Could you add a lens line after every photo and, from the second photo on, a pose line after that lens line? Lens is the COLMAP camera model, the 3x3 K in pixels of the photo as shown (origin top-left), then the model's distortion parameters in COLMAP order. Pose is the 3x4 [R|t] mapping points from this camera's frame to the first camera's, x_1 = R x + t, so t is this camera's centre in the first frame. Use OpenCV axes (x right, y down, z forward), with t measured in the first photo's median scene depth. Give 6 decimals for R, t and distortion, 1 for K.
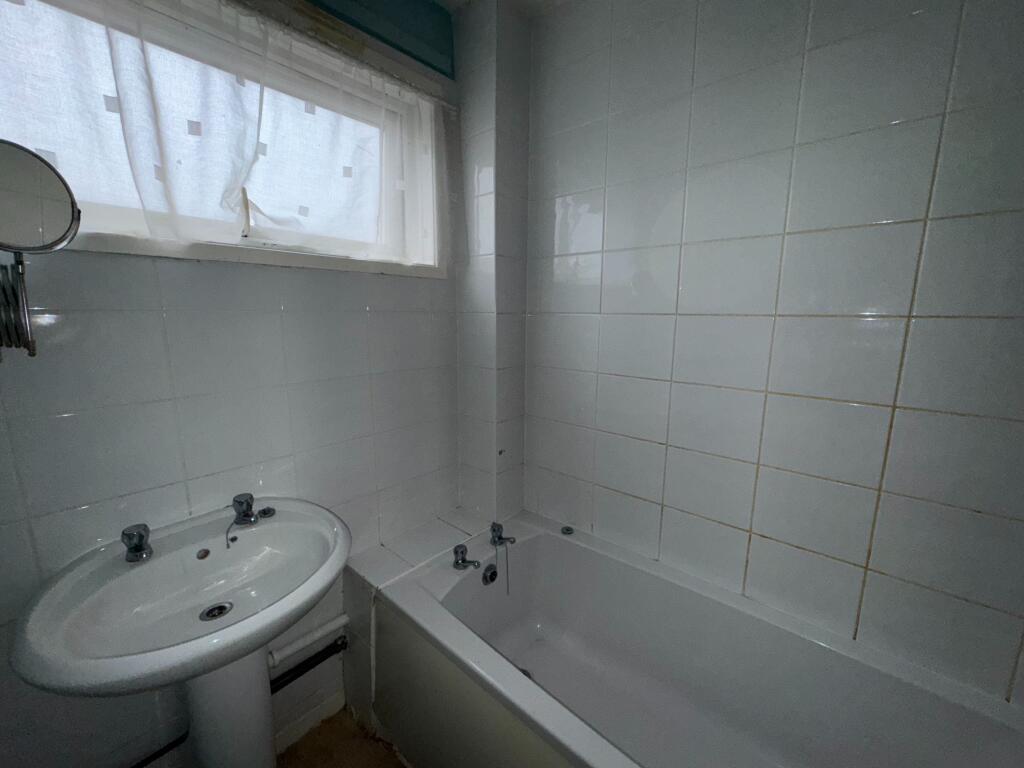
lens RADIAL K [[409.9, 0, 512.2], [0, 409.9, 381.9], [0, 0, 1]] dist [0.000264, 0.000523]
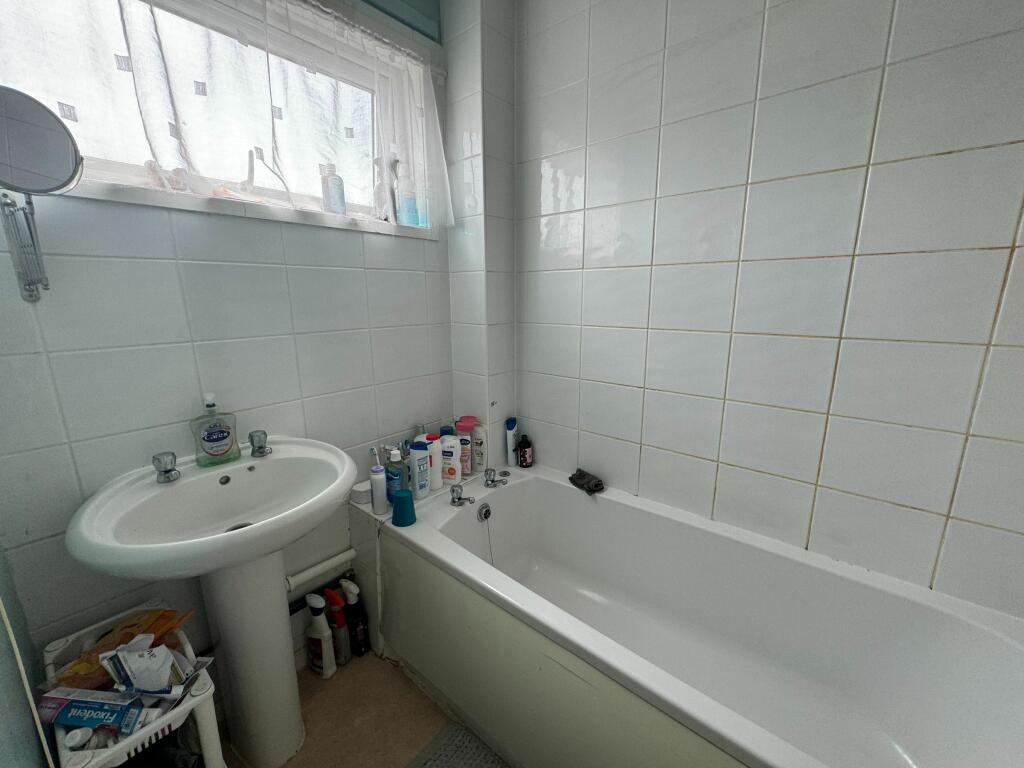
lens RADIAL K [[409.9, 0, 512.1], [0, 409.9, 386.1], [0, 0, 1]] dist [0.000264, 0.000523]
pose [[0.999824, -0.014426, 0.011966, 0.012631], [0.013957, 0.999164, 0.038421, 0.101912], [-0.012511, -0.038247, 0.999190, -0.086102]]
